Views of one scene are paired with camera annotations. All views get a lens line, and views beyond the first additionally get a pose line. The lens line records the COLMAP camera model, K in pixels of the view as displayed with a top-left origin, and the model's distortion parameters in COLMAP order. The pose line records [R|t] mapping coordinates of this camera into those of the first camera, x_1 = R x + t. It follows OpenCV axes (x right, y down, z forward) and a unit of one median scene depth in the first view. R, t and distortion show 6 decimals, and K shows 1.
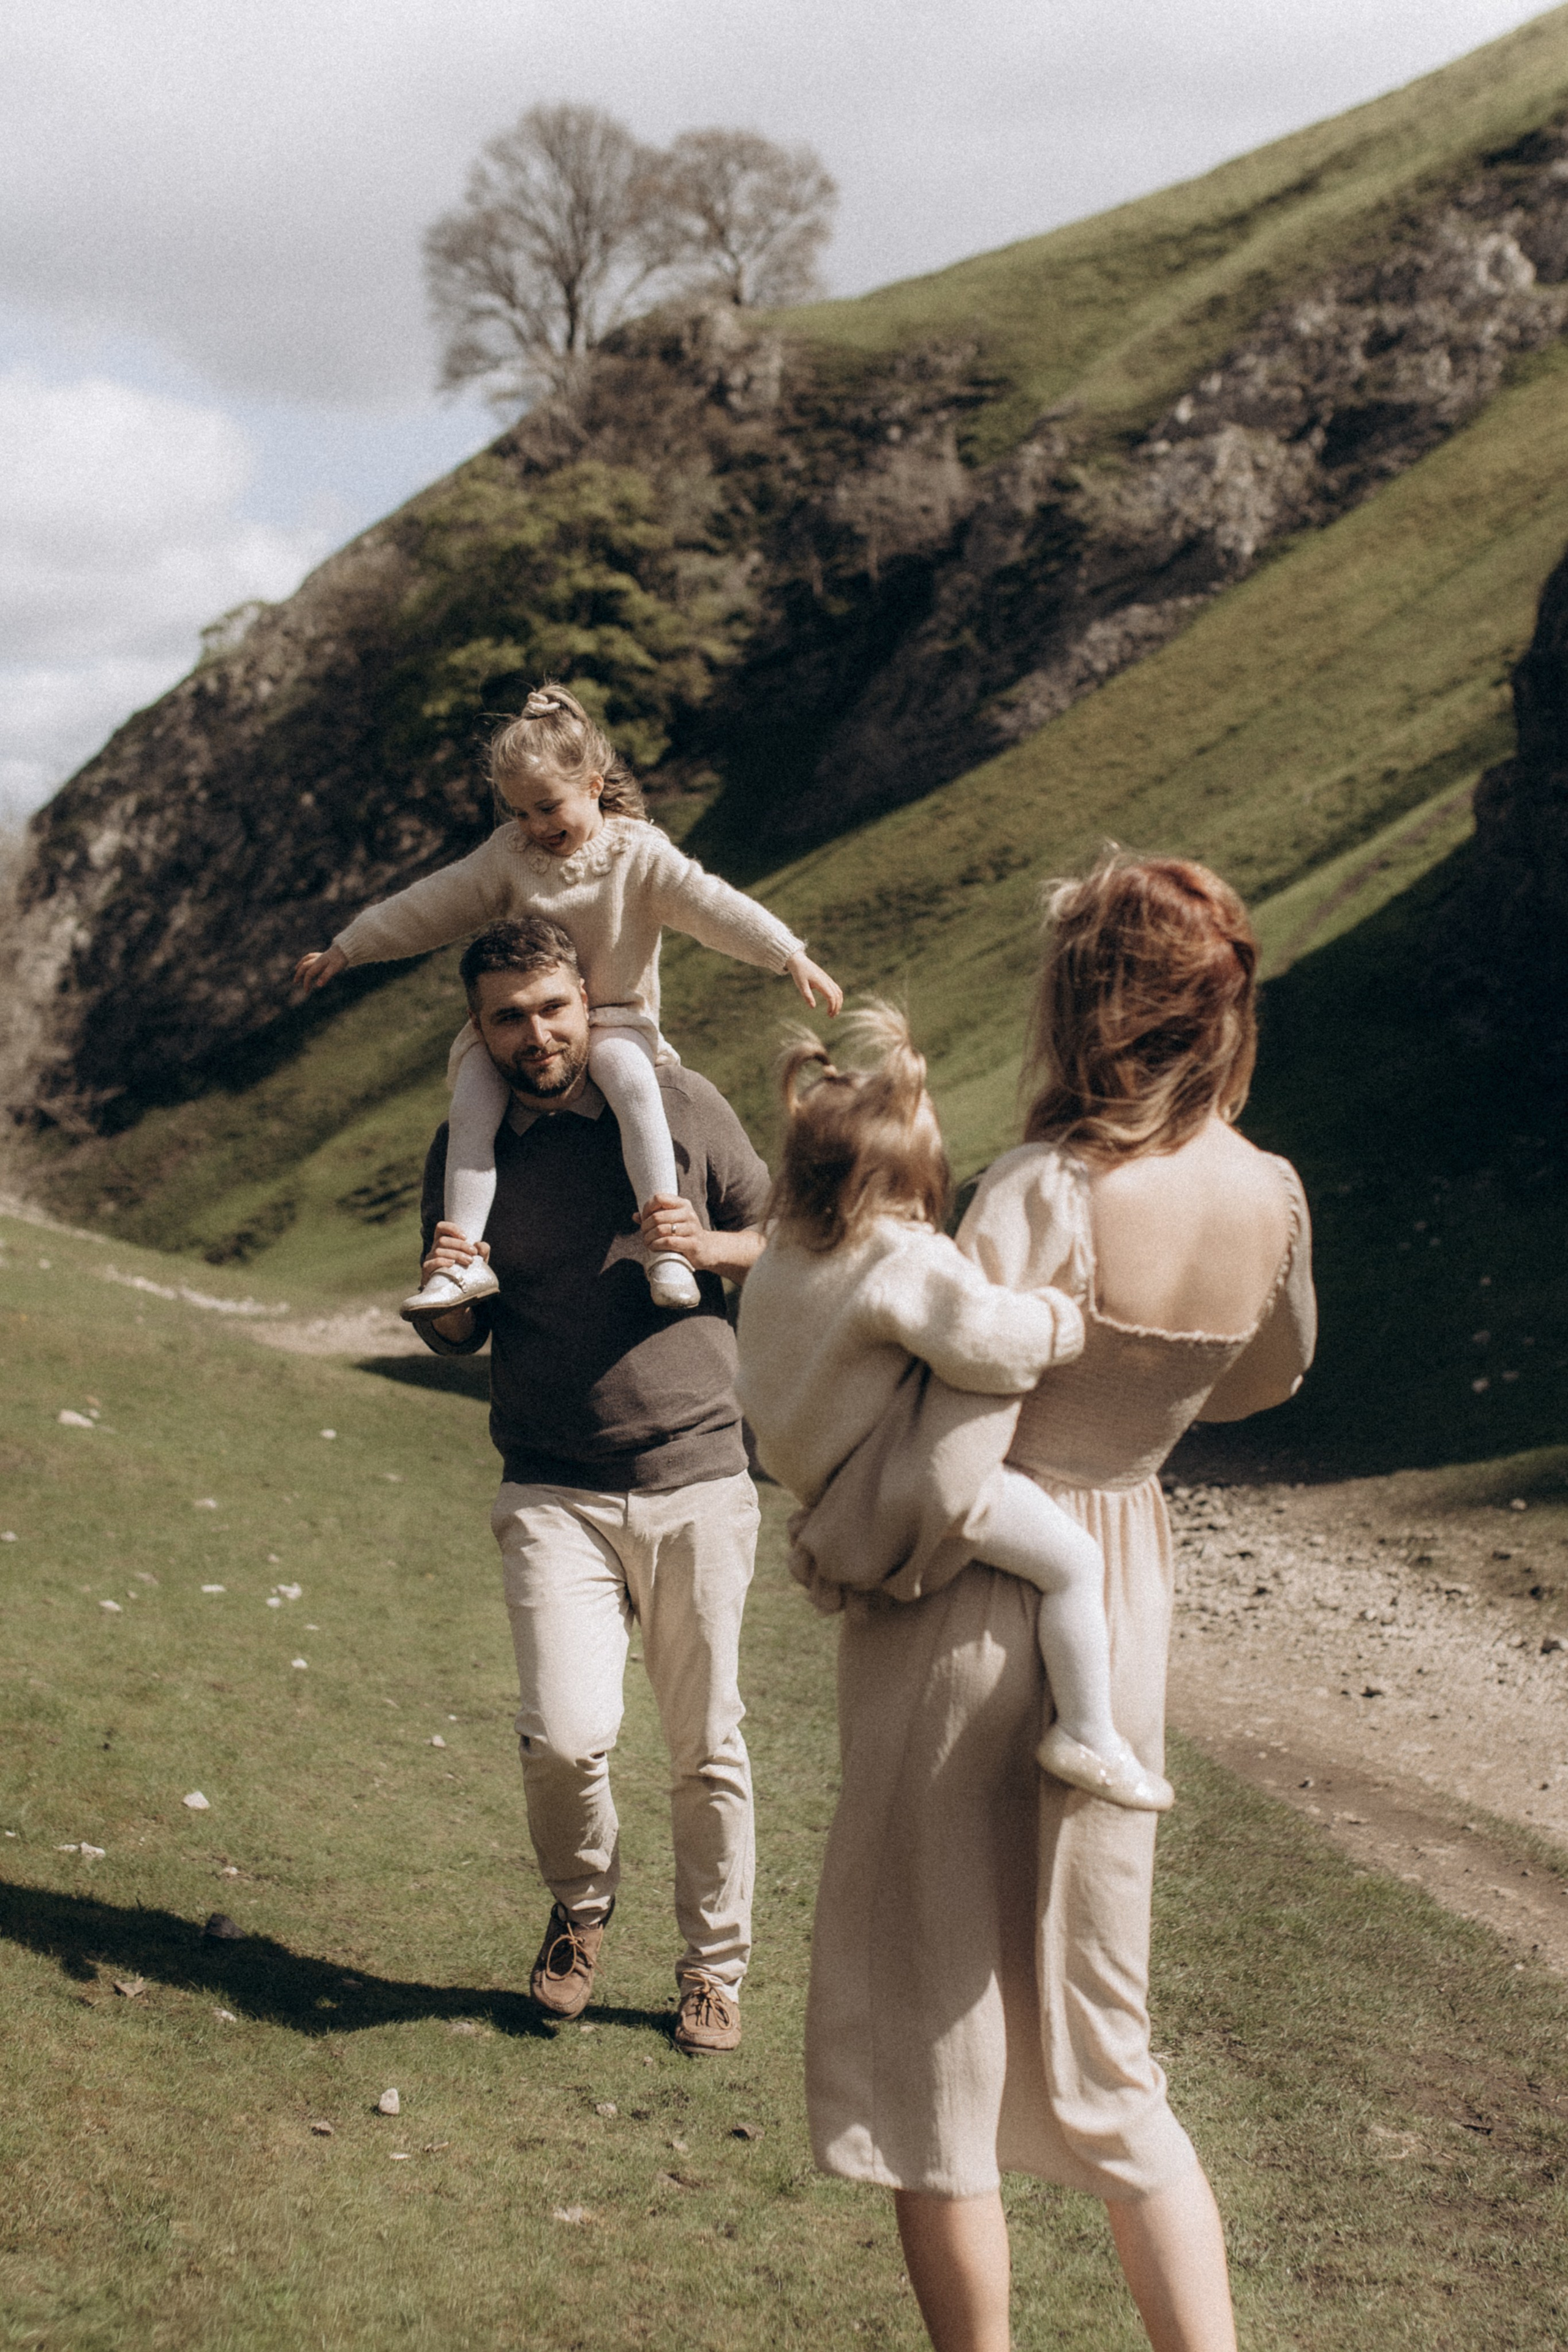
lens RADIAL K [[2996.9, 0, 786.0], [0, 2996.9, 1276.0], [0, 0, 1]] dist [0.005905, -0.020994]
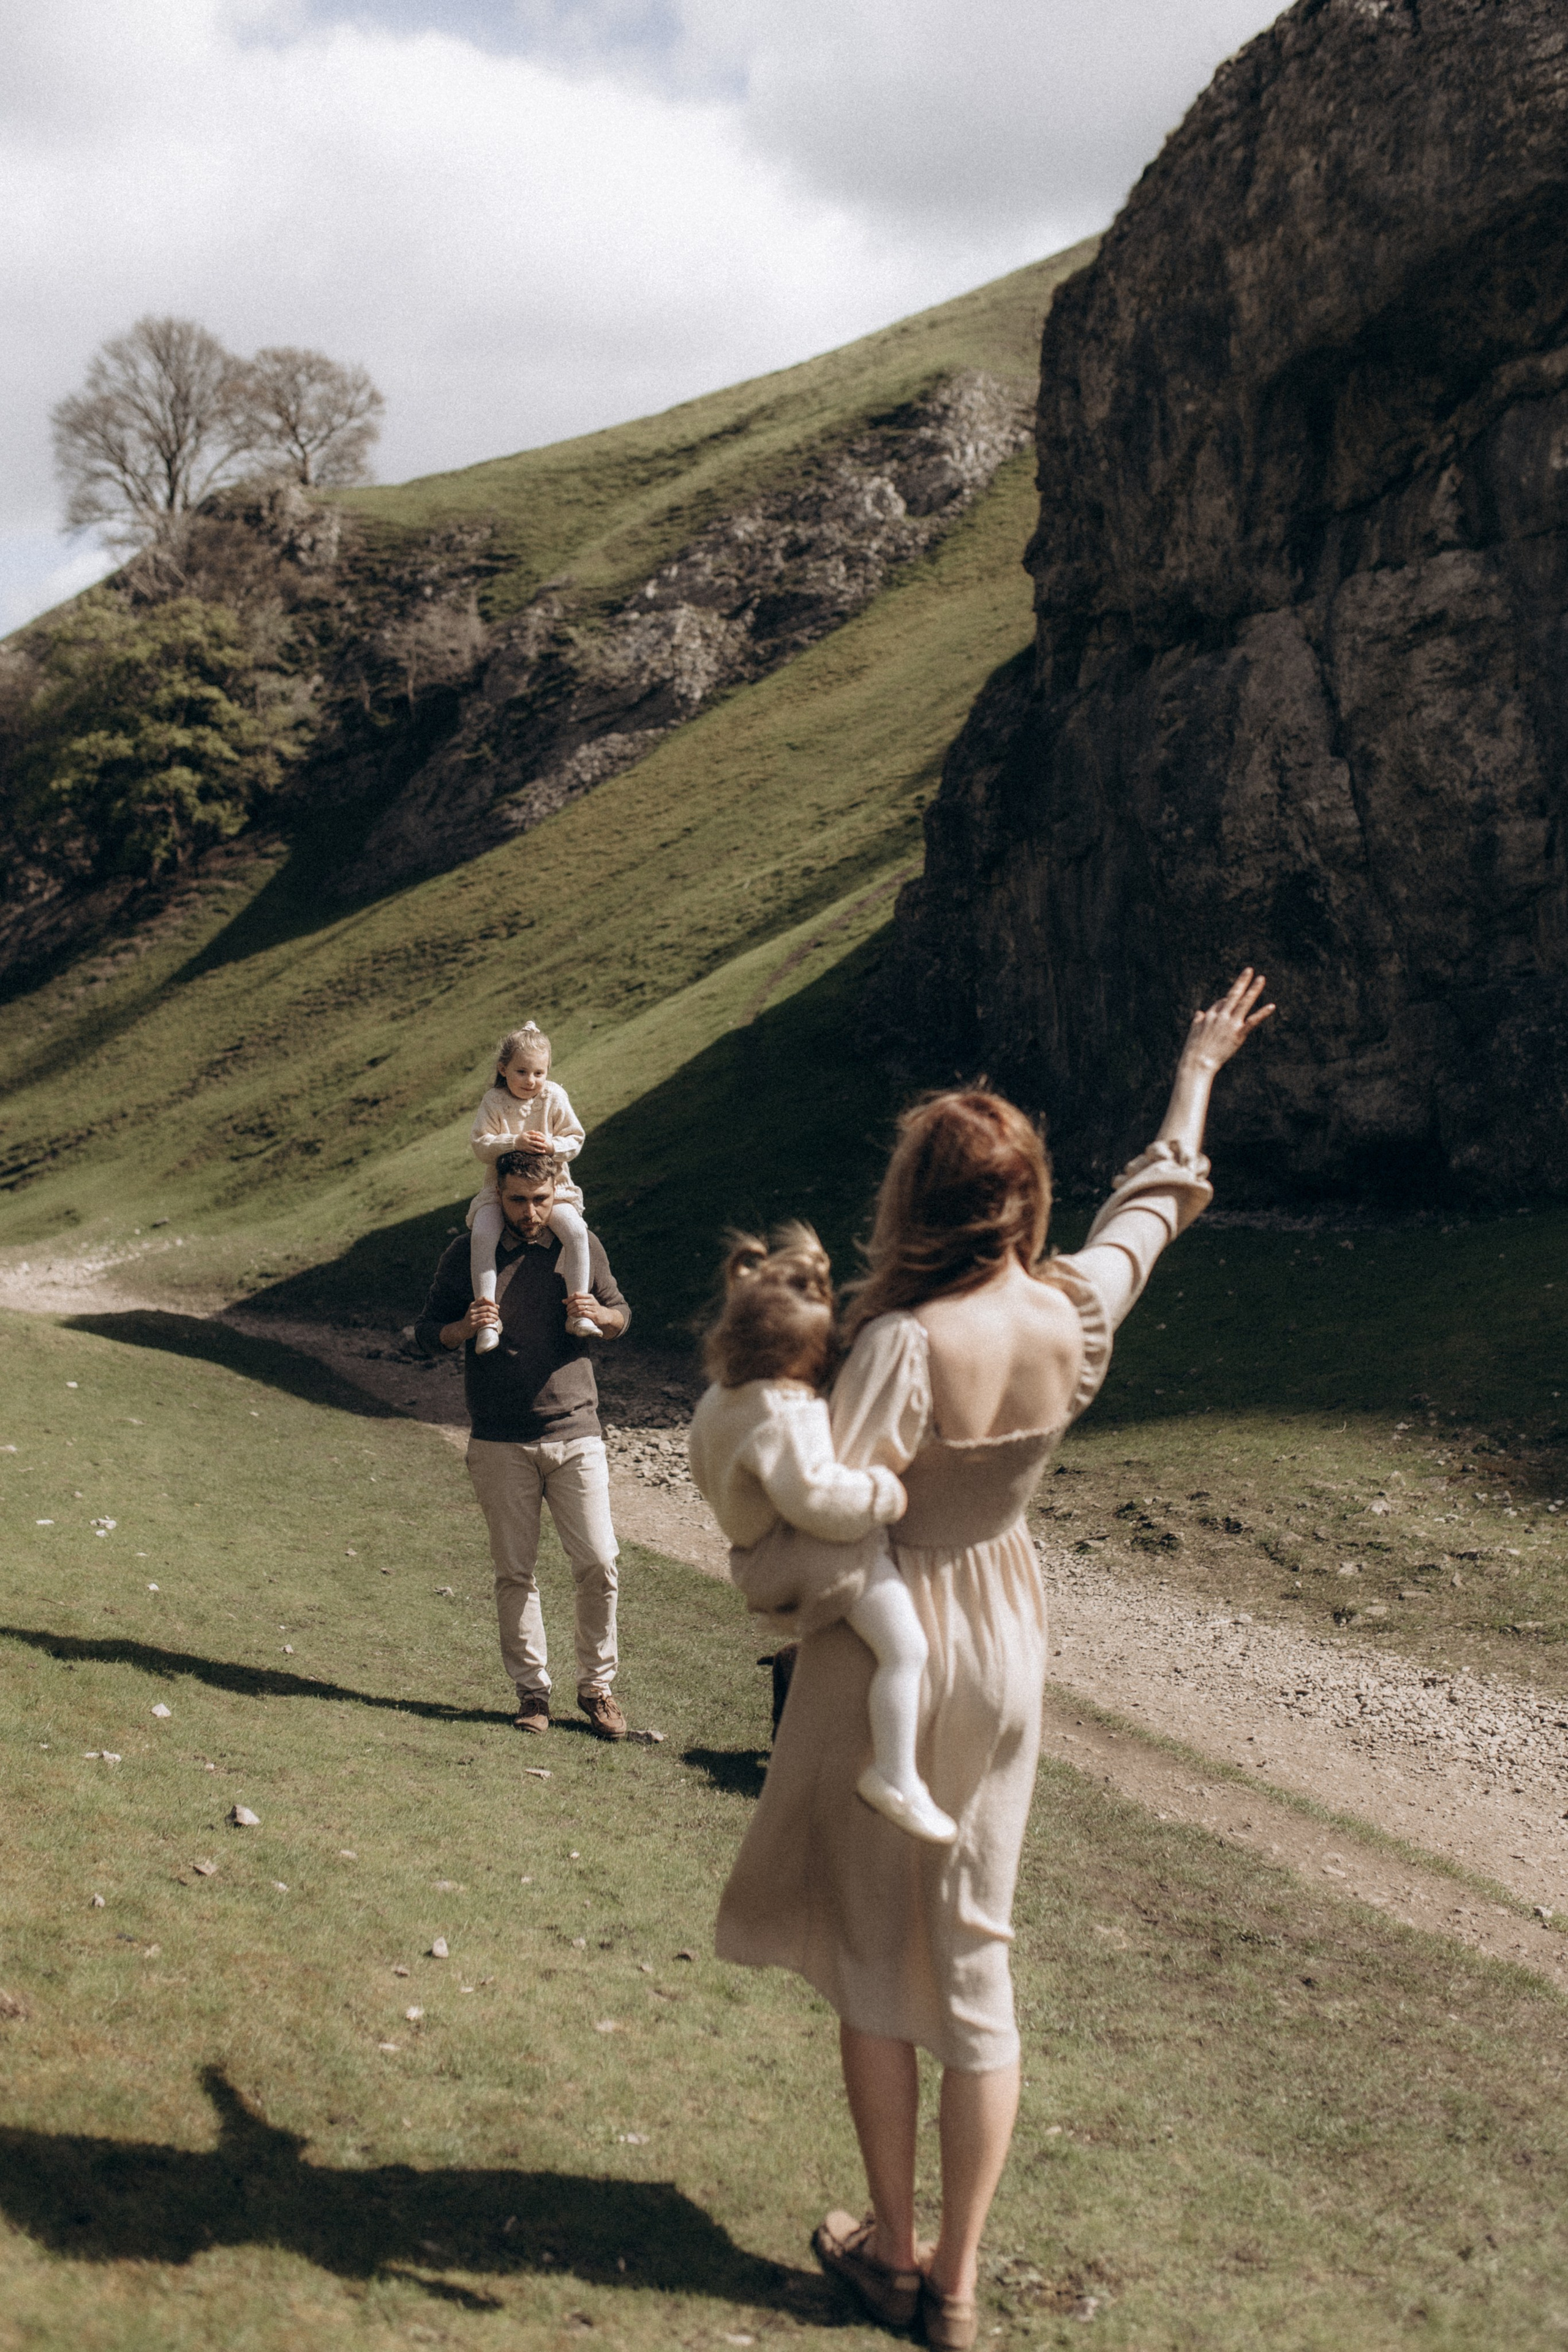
lens RADIAL K [[2284.5, 0, 784.0], [0, 2284.5, 1176.0], [0, 0, 1]] dist [-0.001717, 0.001043]
pose [[0.979763, 0.013777, 0.199686, -0.007737], [-0.008971, 0.999648, -0.024950, -0.002273], [-0.199960, 0.022654, 0.979542, -0.002994]]
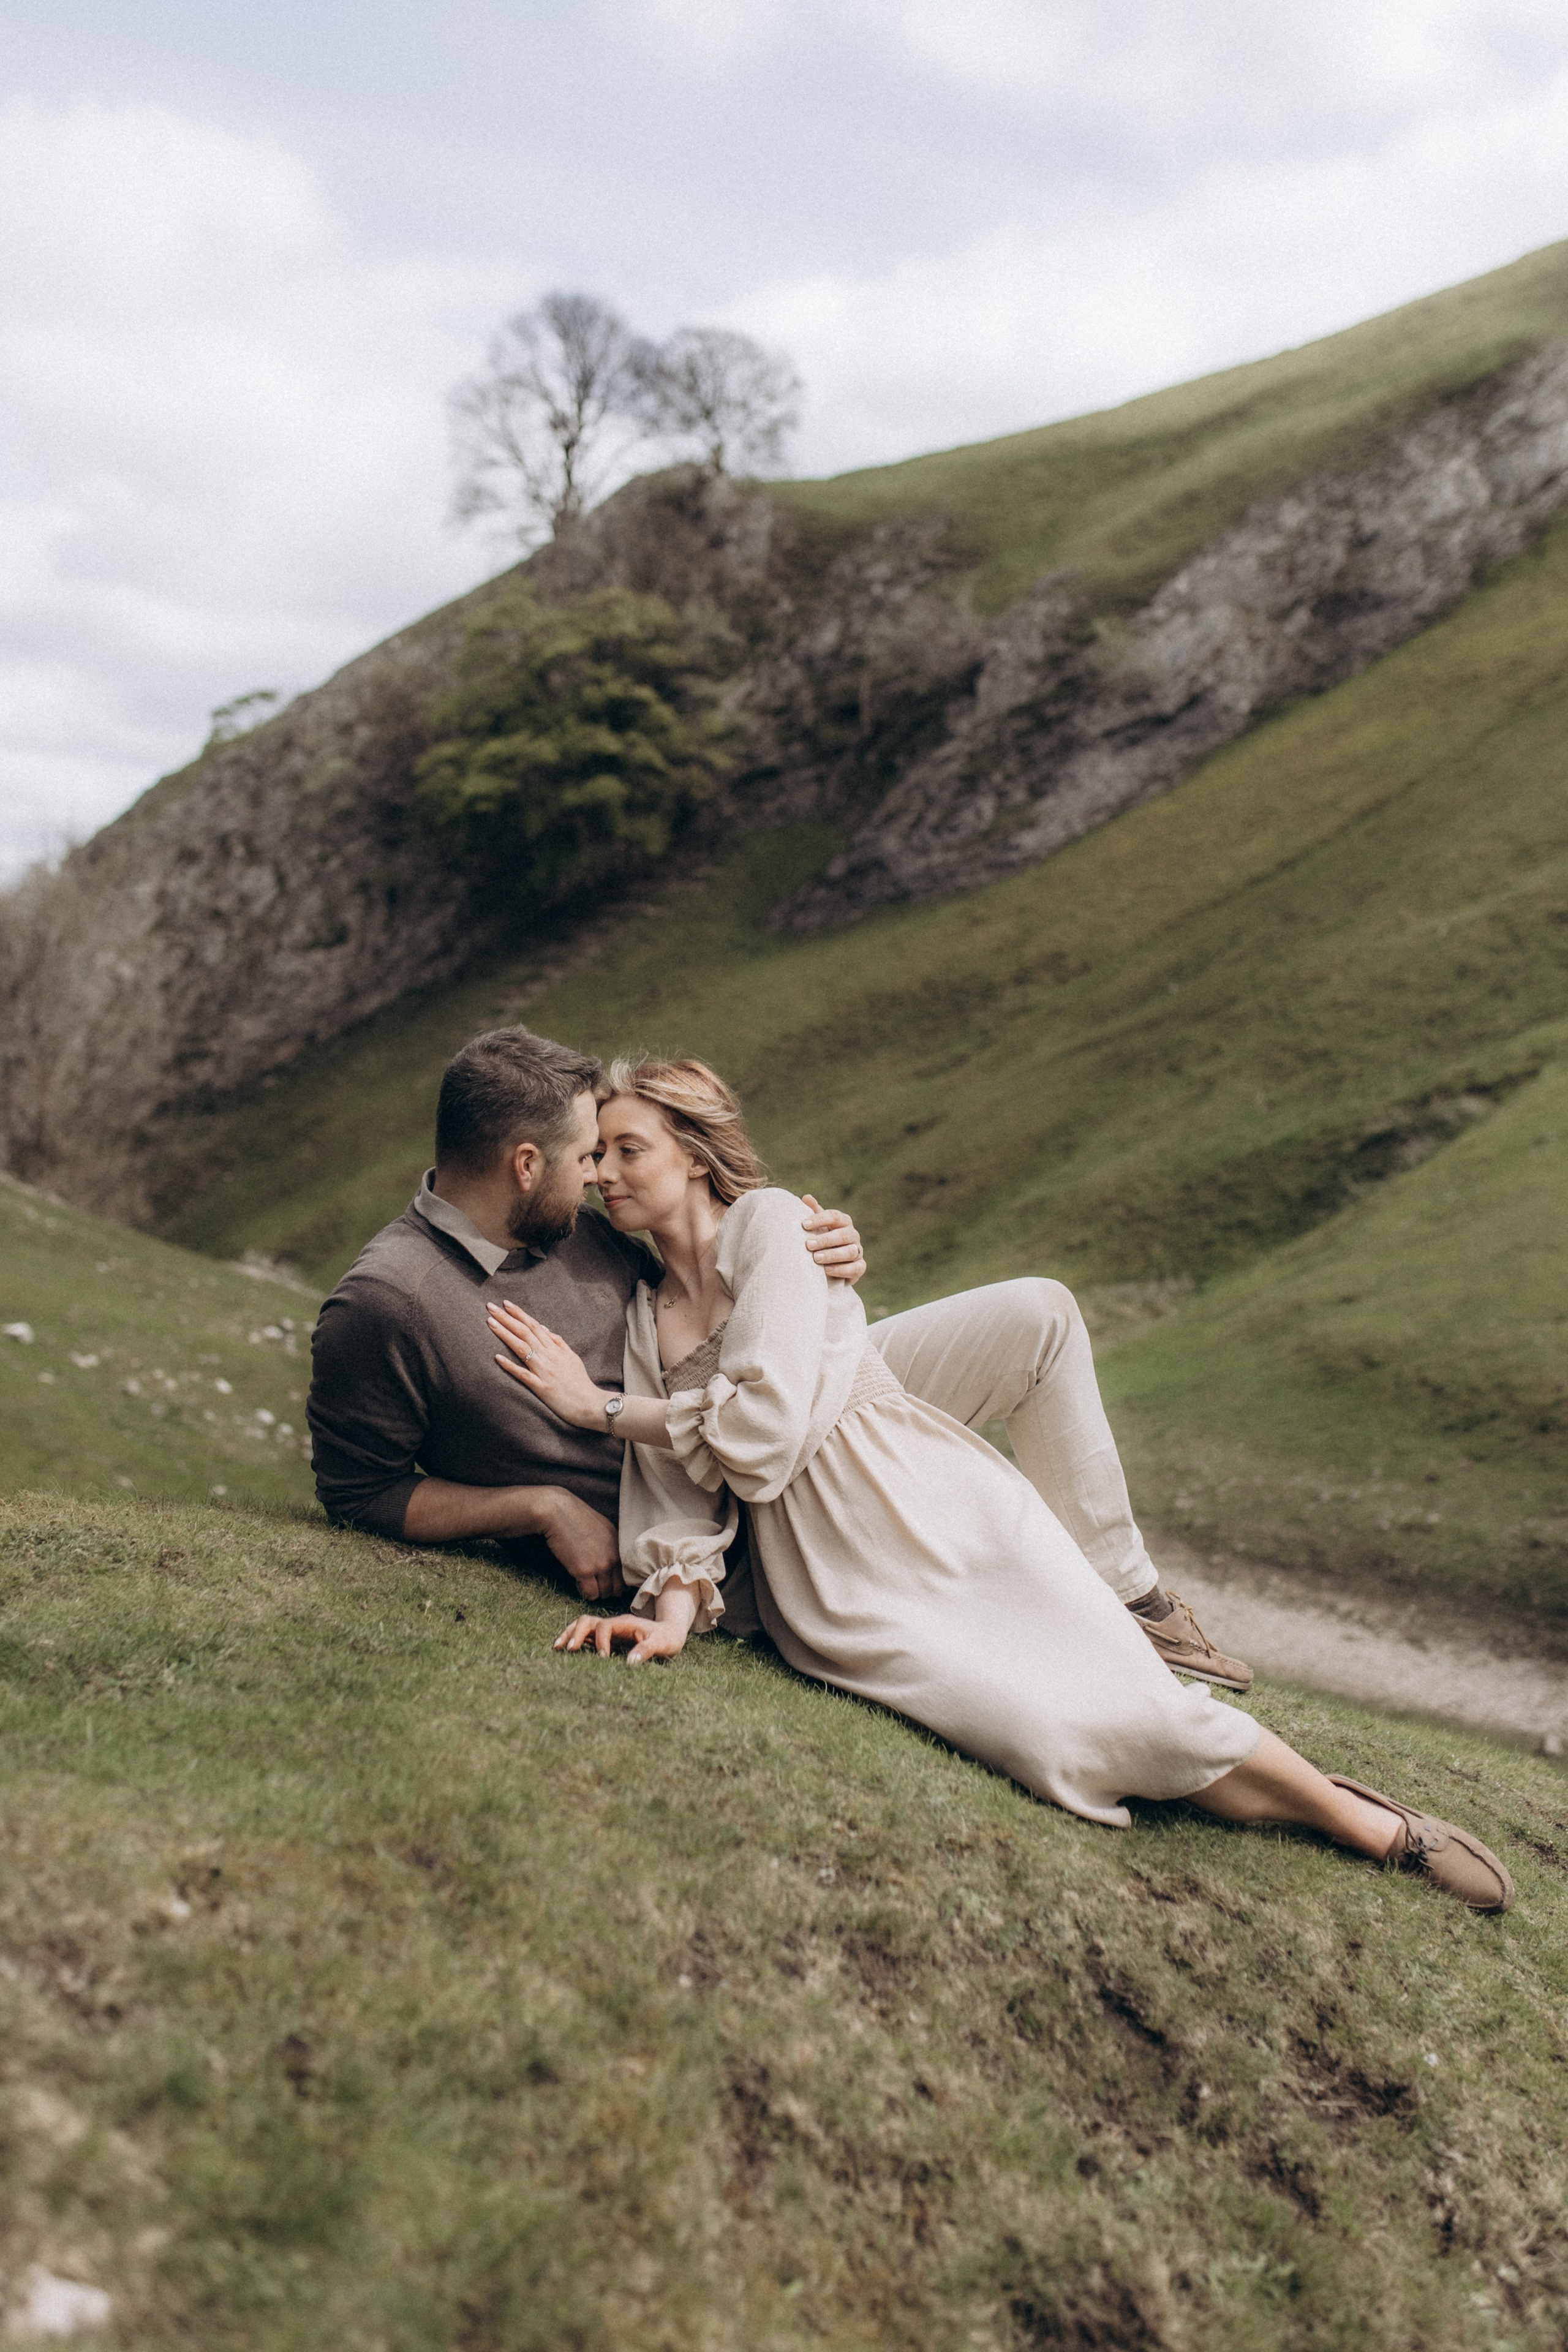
lens RADIAL K [[2293.7, 0, 784.0], [0, 2293.7, 1176.0], [0, 0, 1]] dist [0.007219, -0.013529]
pose [[0.991957, 0.065527, 0.108297, -0.086898], [-0.061138, 0.997187, -0.043372, -0.014903], [-0.110834, 0.036402, 0.993172, 0.139980]]
